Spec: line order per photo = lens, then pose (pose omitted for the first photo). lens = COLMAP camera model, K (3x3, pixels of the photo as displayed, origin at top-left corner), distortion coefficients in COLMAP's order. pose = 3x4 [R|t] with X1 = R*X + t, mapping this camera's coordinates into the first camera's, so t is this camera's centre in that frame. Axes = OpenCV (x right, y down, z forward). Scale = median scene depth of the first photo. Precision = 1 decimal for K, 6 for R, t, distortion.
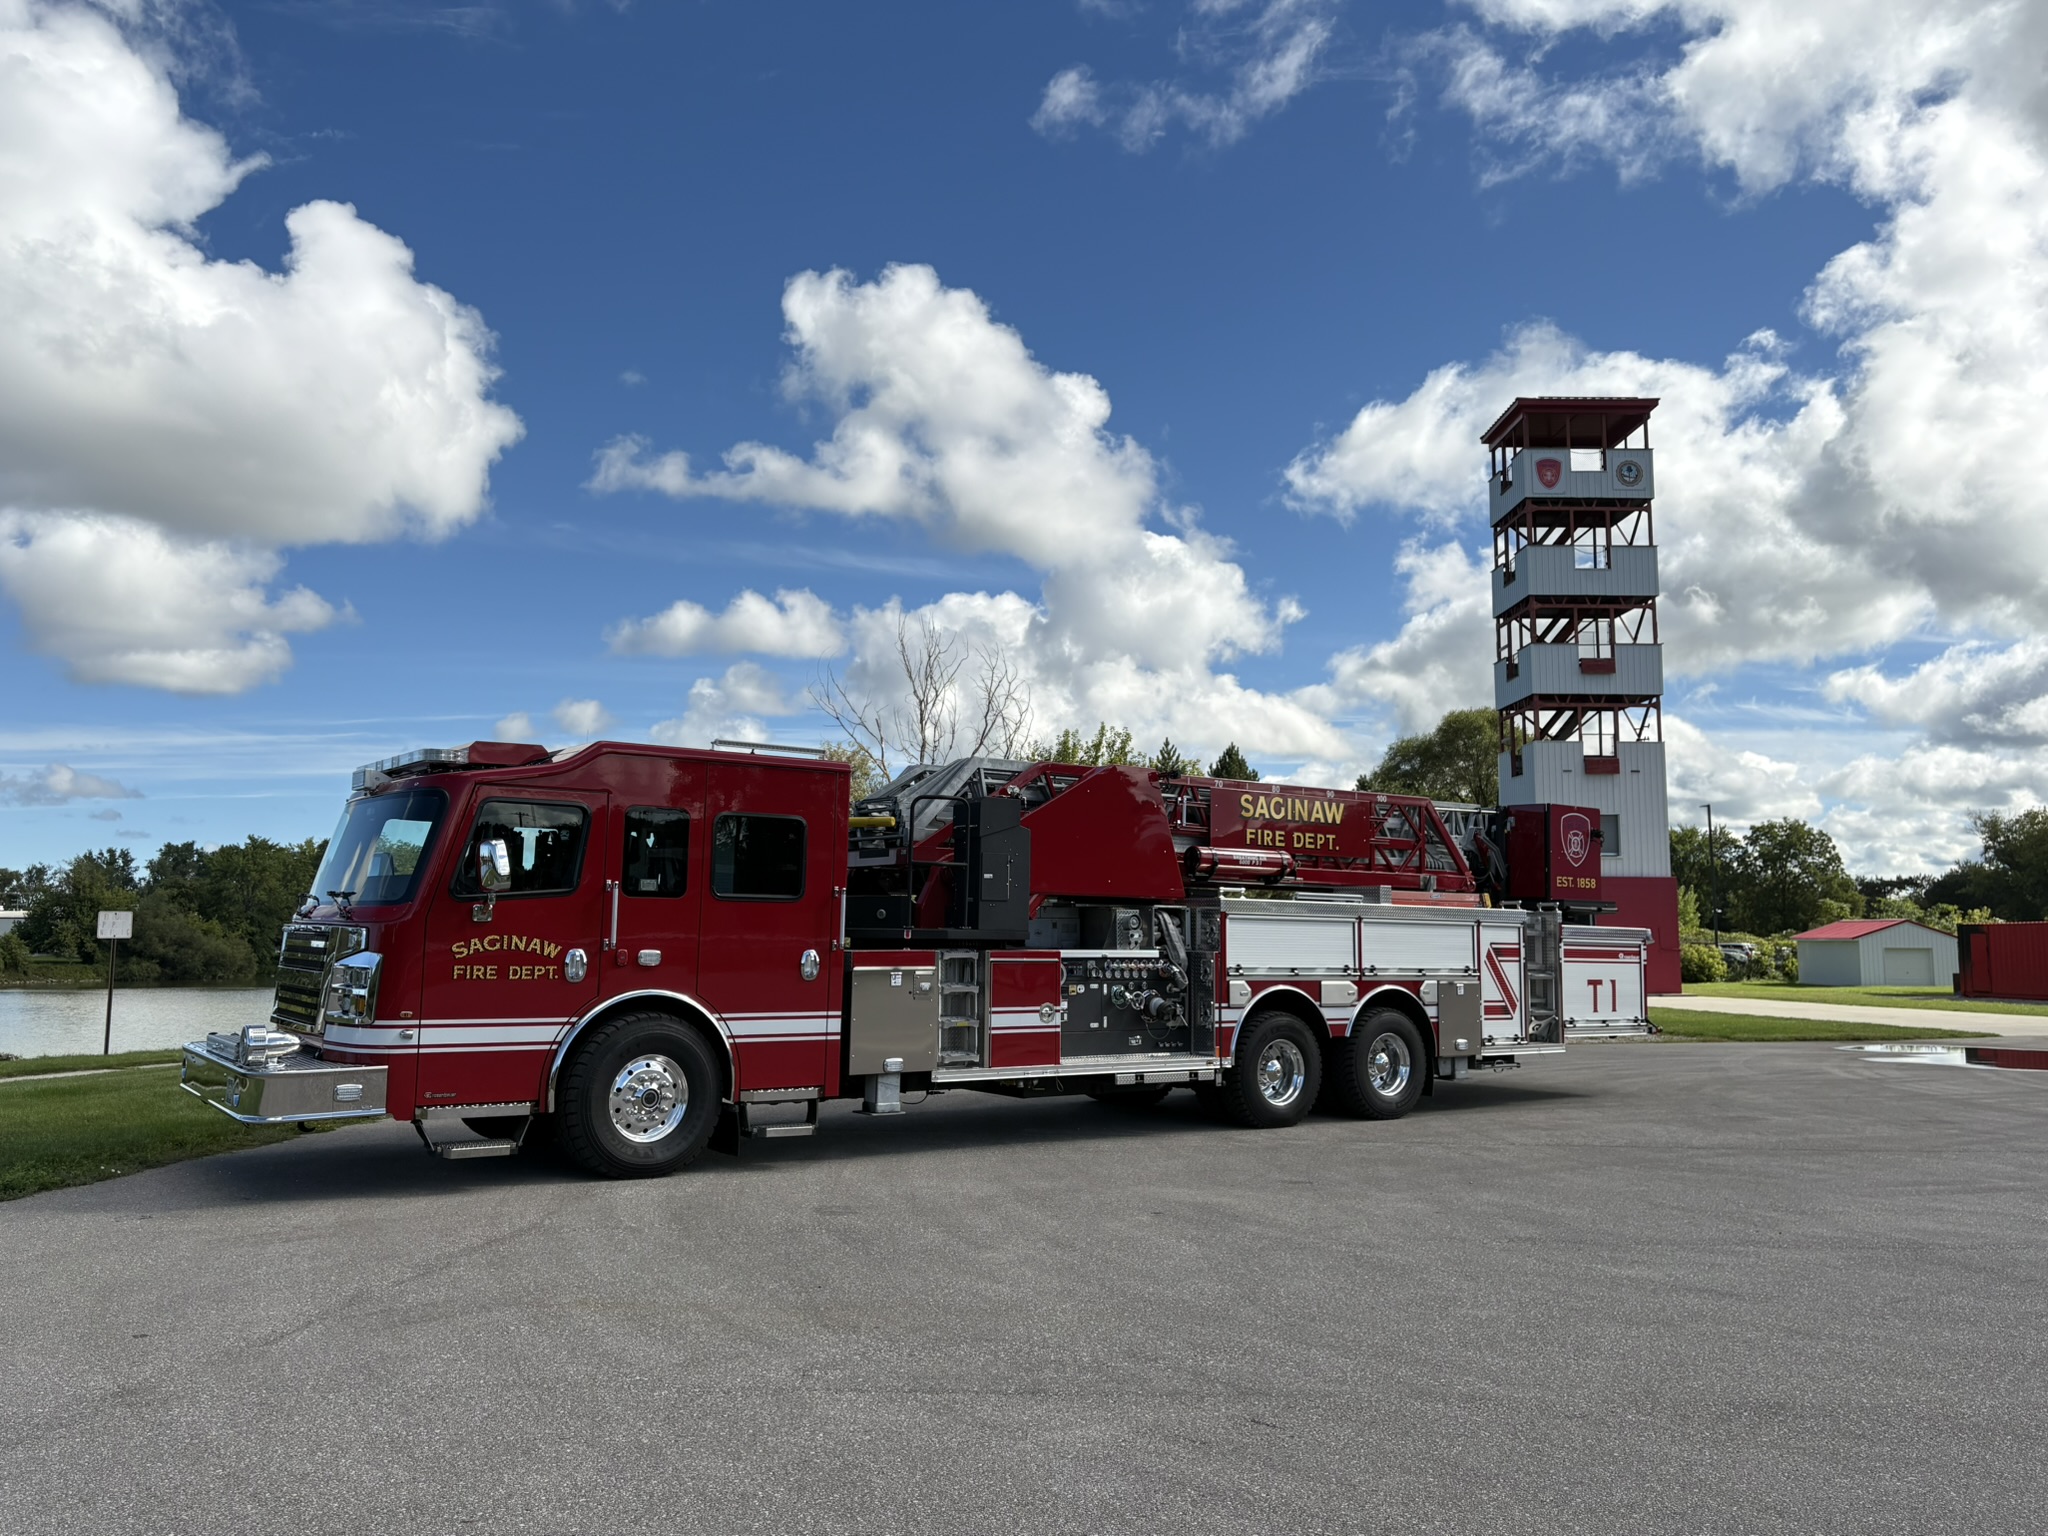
lens RADIAL K [[1576.0, 0, 1023.5], [0, 1576.0, 763.1], [0, 0, 1]] dist [0.087904, -0.120807]
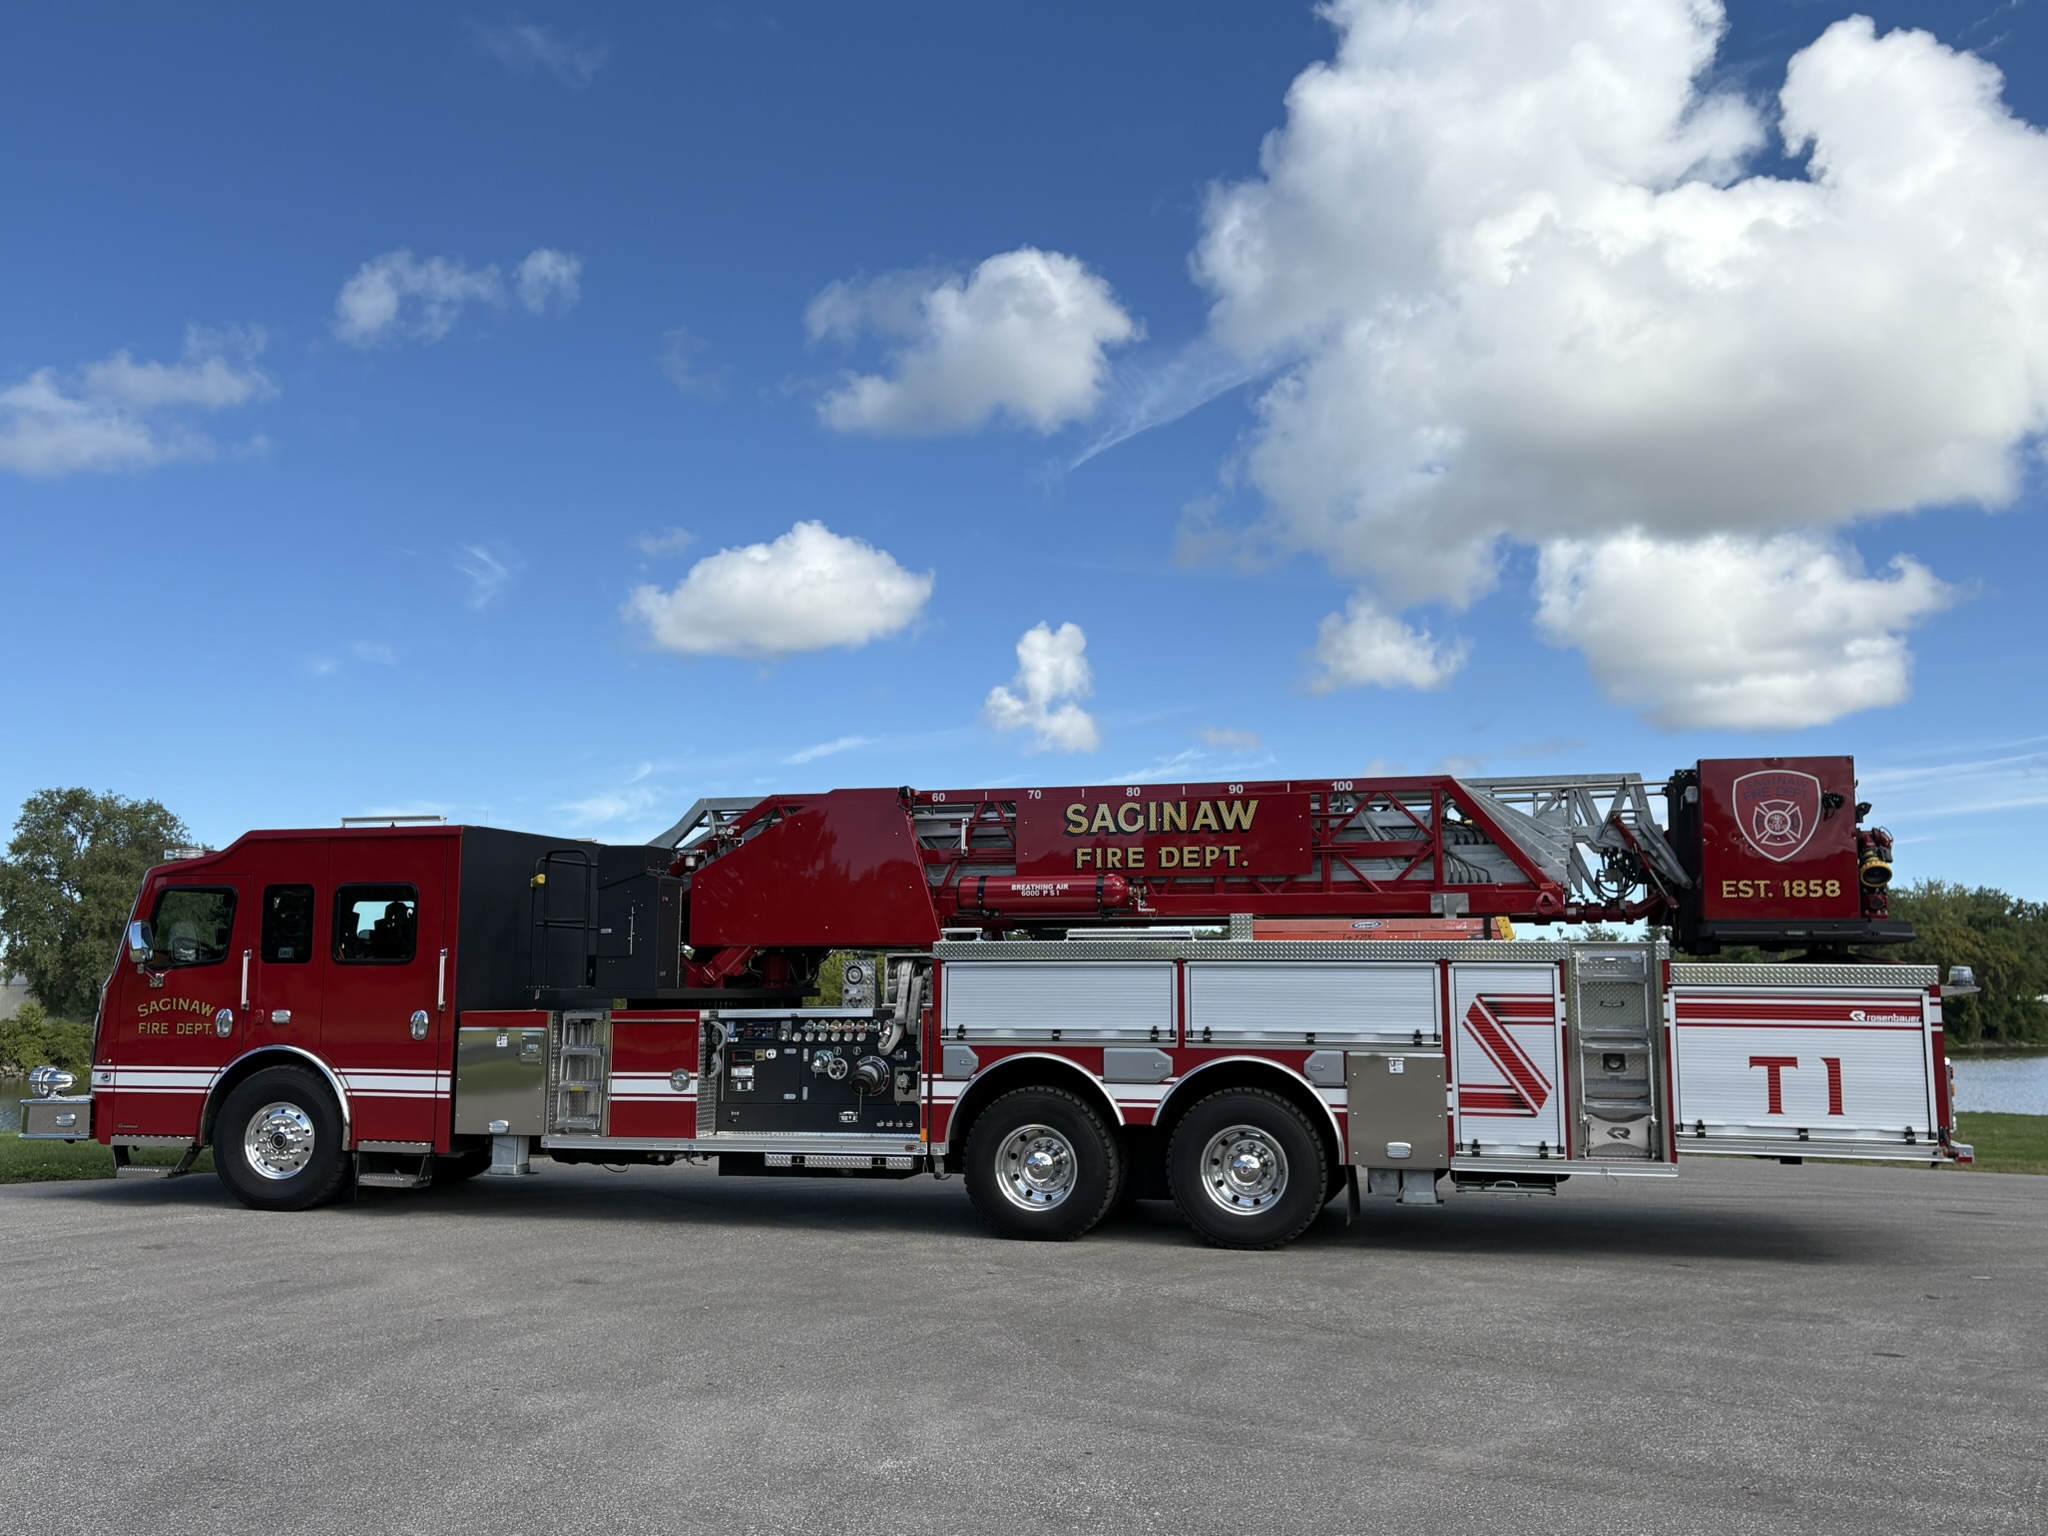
lens RADIAL K [[1792.5, 0, 1033.1], [0, 1792.5, 763.7], [0, 0, 1]] dist [0.131972, -0.318103]
pose [[0.625579, -0.111650, -0.772131, 0.773887], [0.091503, 0.993376, -0.069506, 0.056743], [0.774777, -0.027171, 0.631651, 0.415765]]
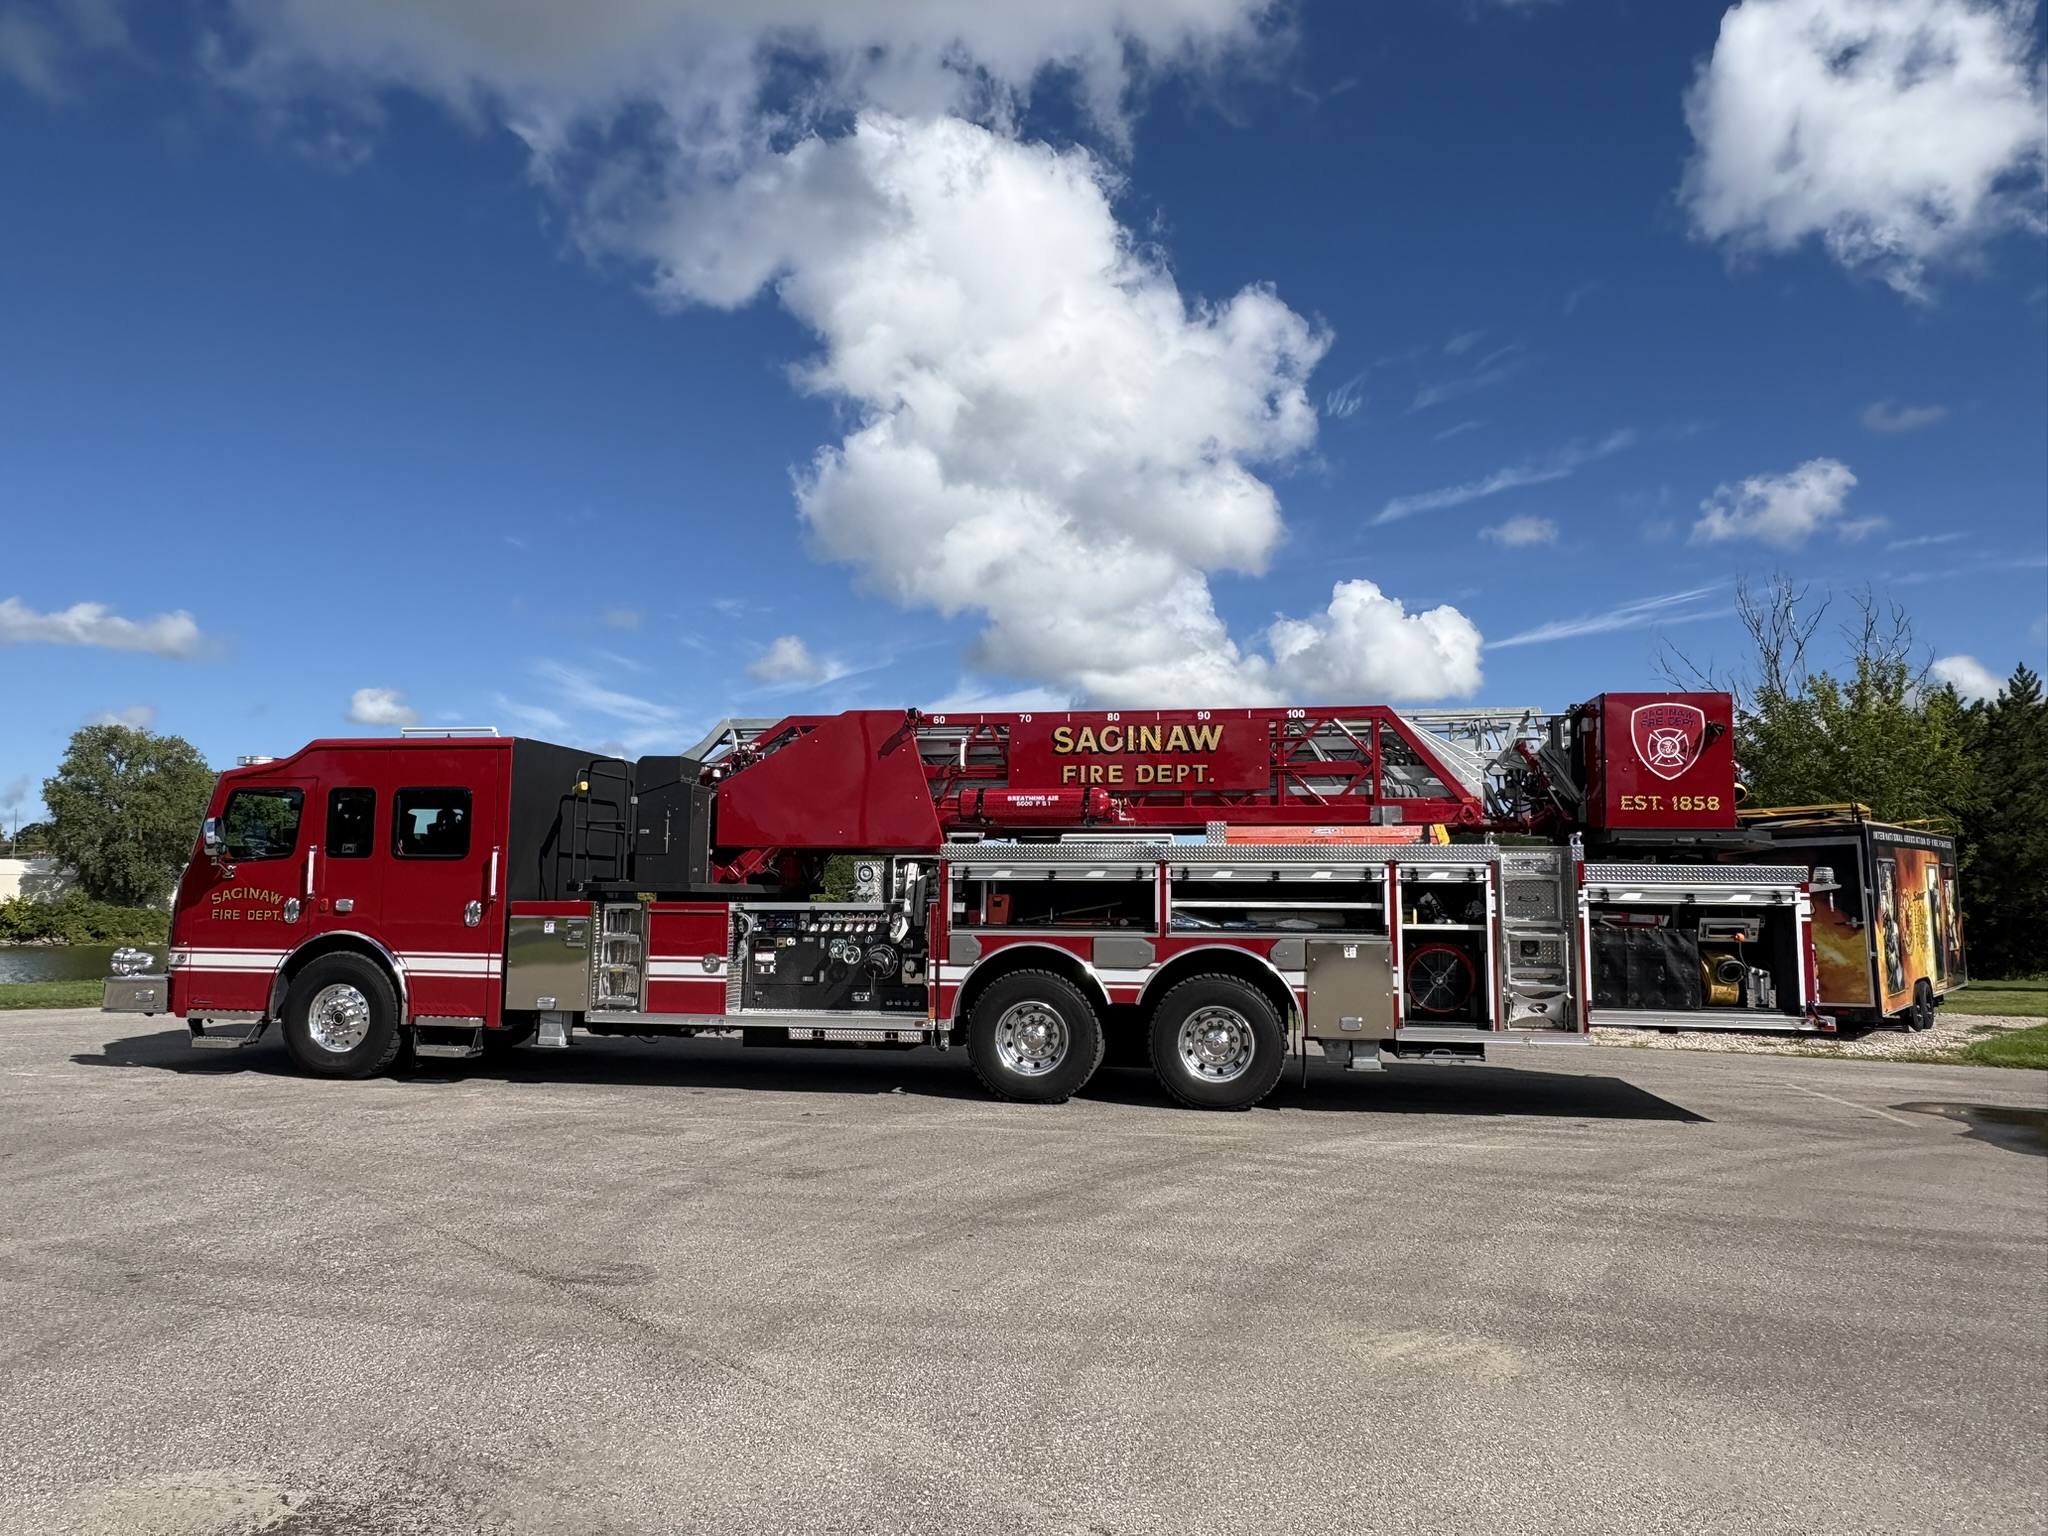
lens RADIAL K [[1340.3, 0, 1028.6], [0, 1340.3, 773.1], [0, 0, 1]] dist [-0.022291, 0.057856]
pose [[0.697992, -0.082179, -0.711374, 0.632342], [0.079110, 0.996162, -0.037457, 0.069113], [0.711722, -0.030133, 0.701814, 0.442957]]
